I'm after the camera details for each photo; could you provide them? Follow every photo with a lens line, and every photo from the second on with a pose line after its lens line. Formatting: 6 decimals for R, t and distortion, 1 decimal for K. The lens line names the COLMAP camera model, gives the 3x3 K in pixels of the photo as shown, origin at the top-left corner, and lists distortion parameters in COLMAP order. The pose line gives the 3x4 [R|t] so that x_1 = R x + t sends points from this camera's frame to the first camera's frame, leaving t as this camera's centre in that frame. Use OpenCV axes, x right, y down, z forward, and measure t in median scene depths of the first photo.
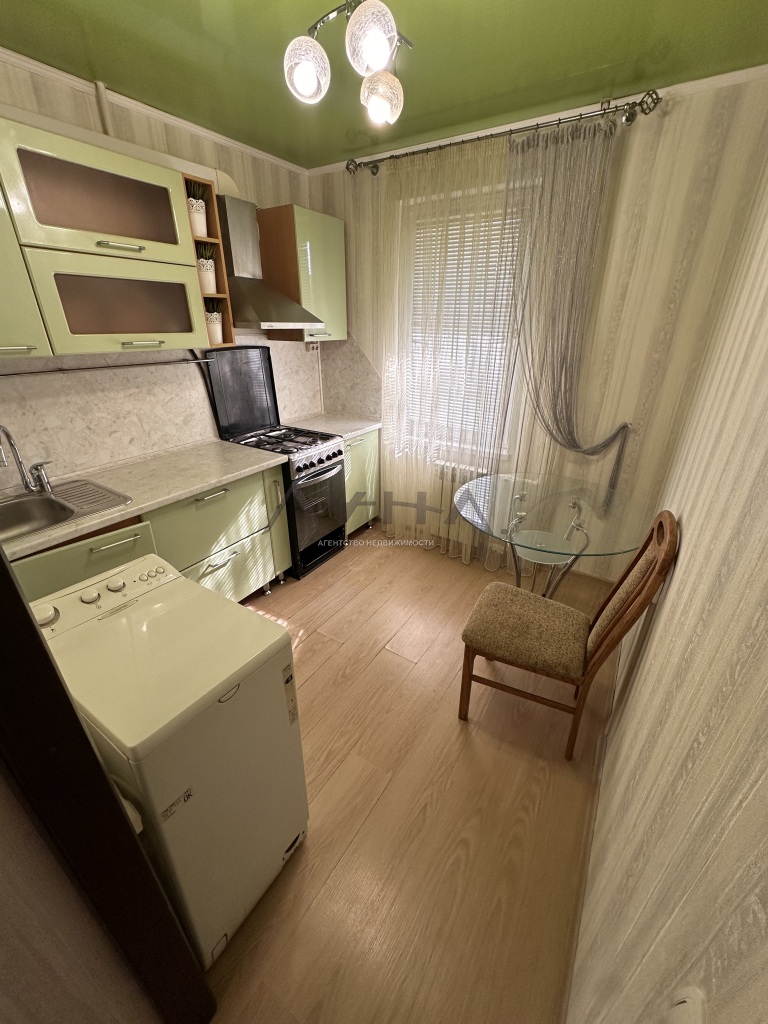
lens RADIAL K [[409.0, 0, 386.2], [0, 409.0, 512.5], [0, 0, 1]] dist [-0.003952, 0.000414]
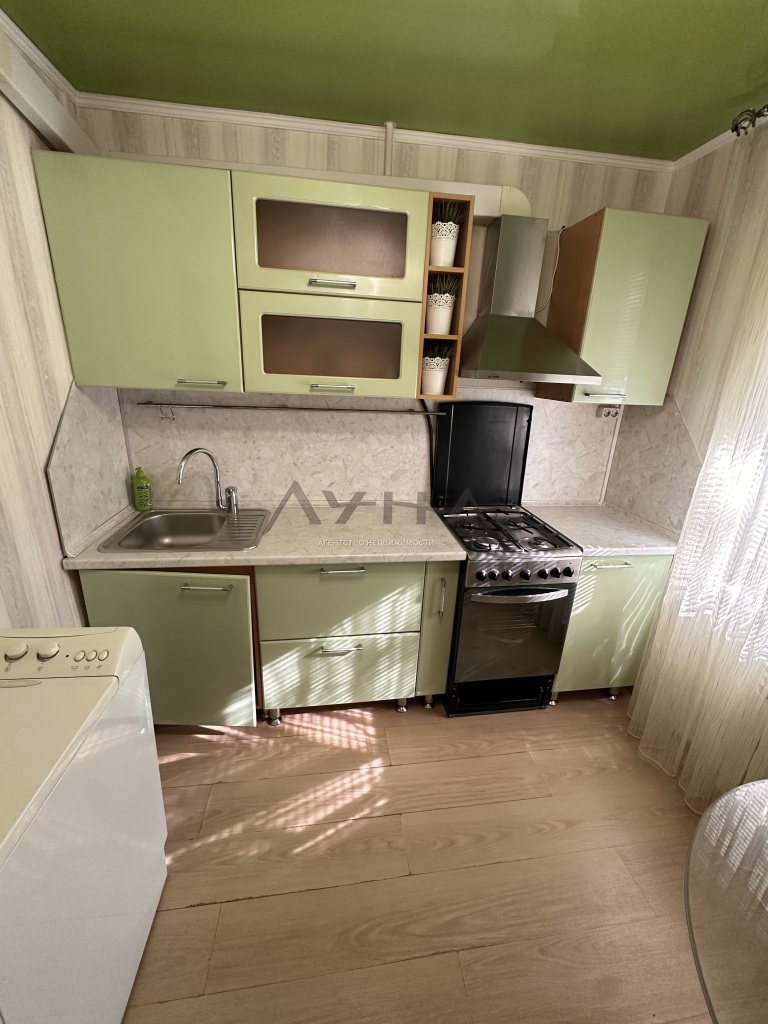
lens RADIAL K [[409.0, 0, 384.7], [0, 409.0, 512.1], [0, 0, 1]] dist [-0.003952, 0.000414]
pose [[0.650160, 0.266533, -0.711514, 0.159711], [-0.354963, 0.934527, 0.025719, -0.186717], [0.671783, 0.235839, 0.702201, 0.431016]]
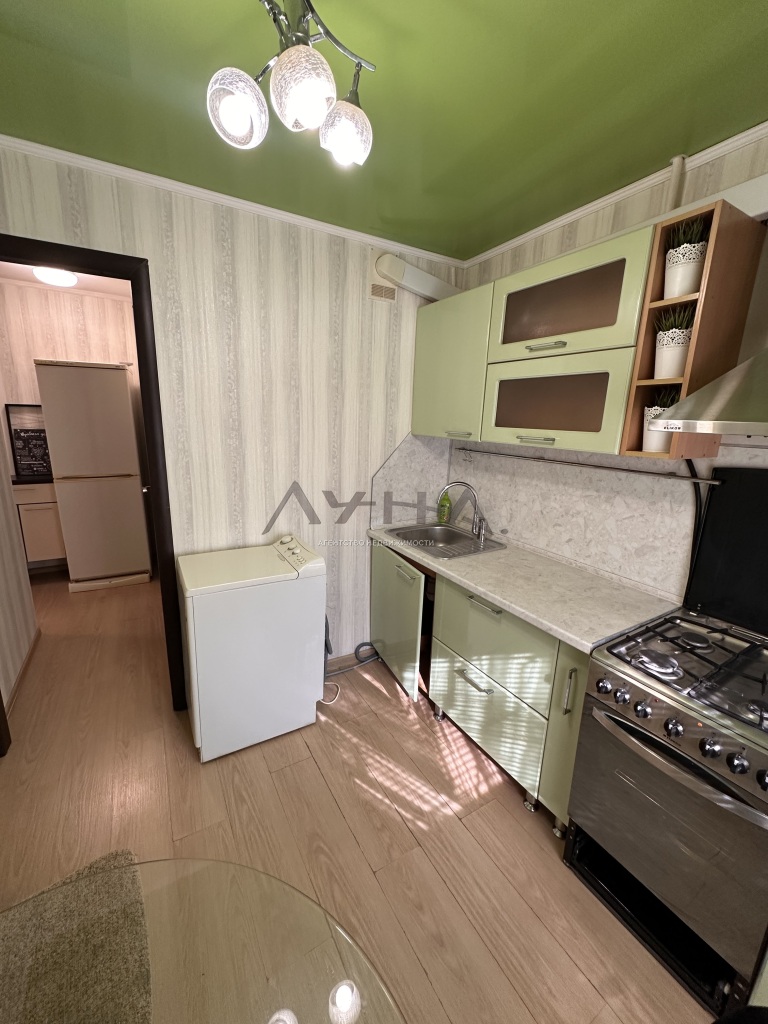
lens RADIAL K [[409.0, 0, 381.7], [0, 409.0, 511.0], [0, 0, 1]] dist [-0.003952, 0.000414]
pose [[-0.453241, 0.183659, -0.872263, 0.355491], [-0.404179, 0.829827, 0.384741, -0.417757], [0.794488, 0.526931, -0.301881, 0.918253]]
